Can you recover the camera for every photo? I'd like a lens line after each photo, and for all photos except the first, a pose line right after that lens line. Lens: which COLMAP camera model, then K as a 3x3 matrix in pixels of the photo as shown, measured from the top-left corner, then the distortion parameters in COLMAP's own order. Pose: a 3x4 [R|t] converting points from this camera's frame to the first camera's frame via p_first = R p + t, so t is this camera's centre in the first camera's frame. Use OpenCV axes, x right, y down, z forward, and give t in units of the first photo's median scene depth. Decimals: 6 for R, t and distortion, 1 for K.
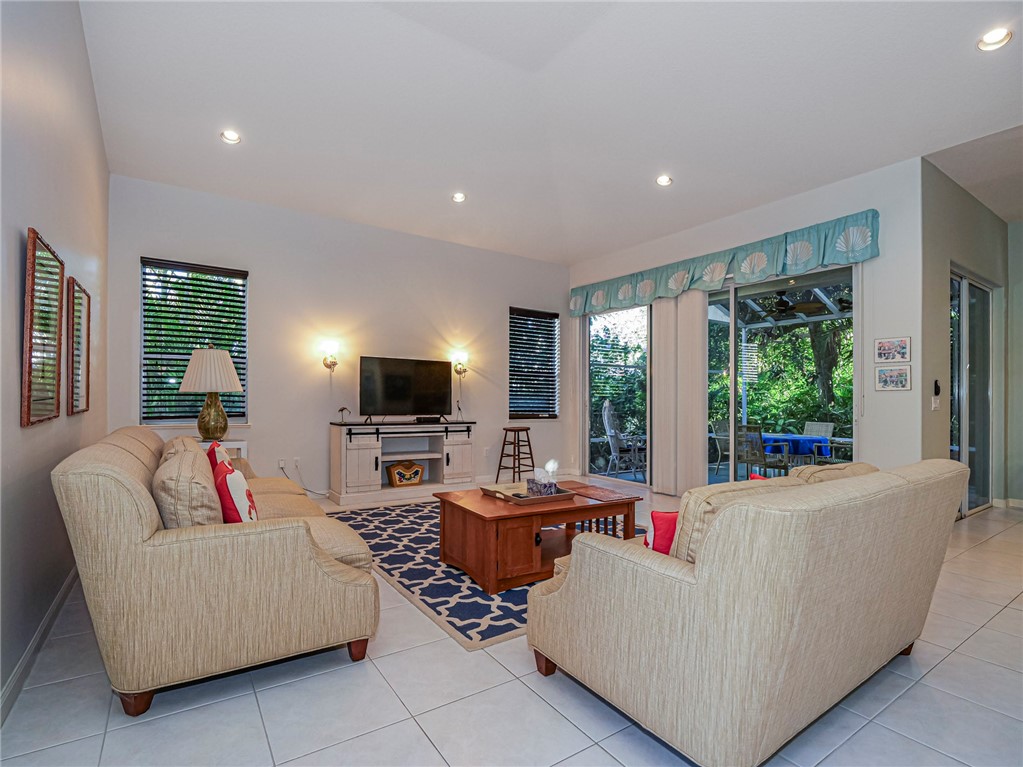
lens RADIAL K [[500.9, 0, 509.9], [0, 500.9, 402.1], [0, 0, 1]] dist [-0.013392, -0.000062]
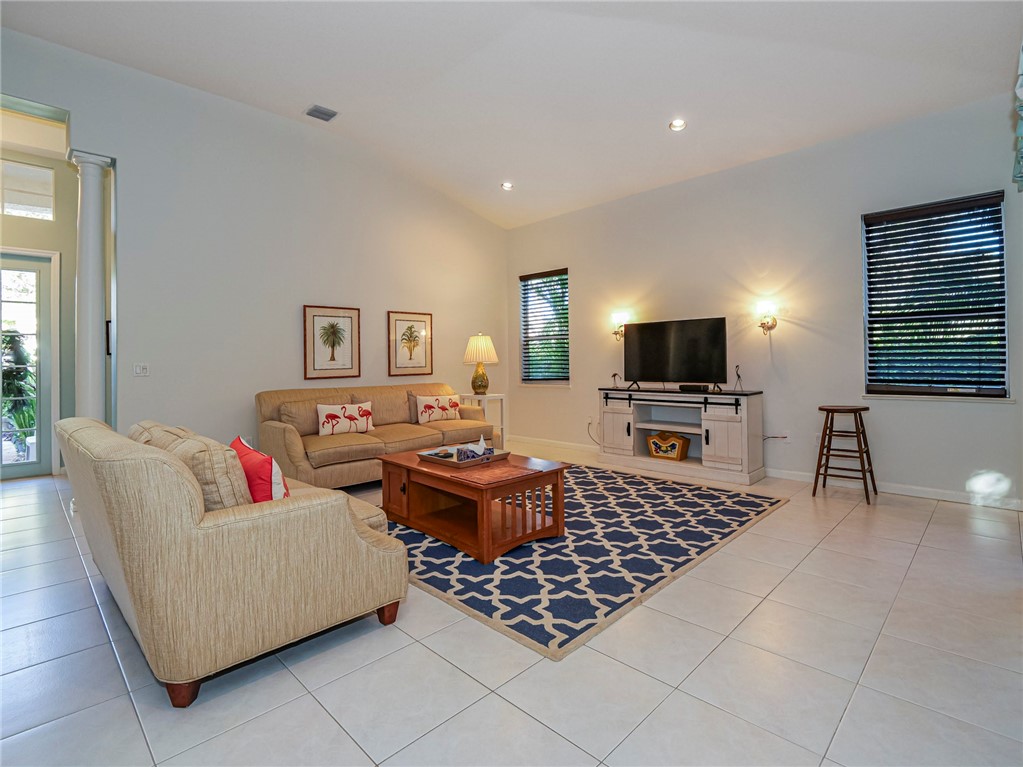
lens RADIAL K [[502.3, 0, 511.5], [0, 502.3, 383.5], [0, 0, 1]] dist [0.001012, 0.000027]
pose [[0.196330, 0.023256, -0.980262, 0.636257], [0.003798, 0.999693, 0.024478, 0.004789], [0.980531, -0.008528, 0.196181, 0.533568]]
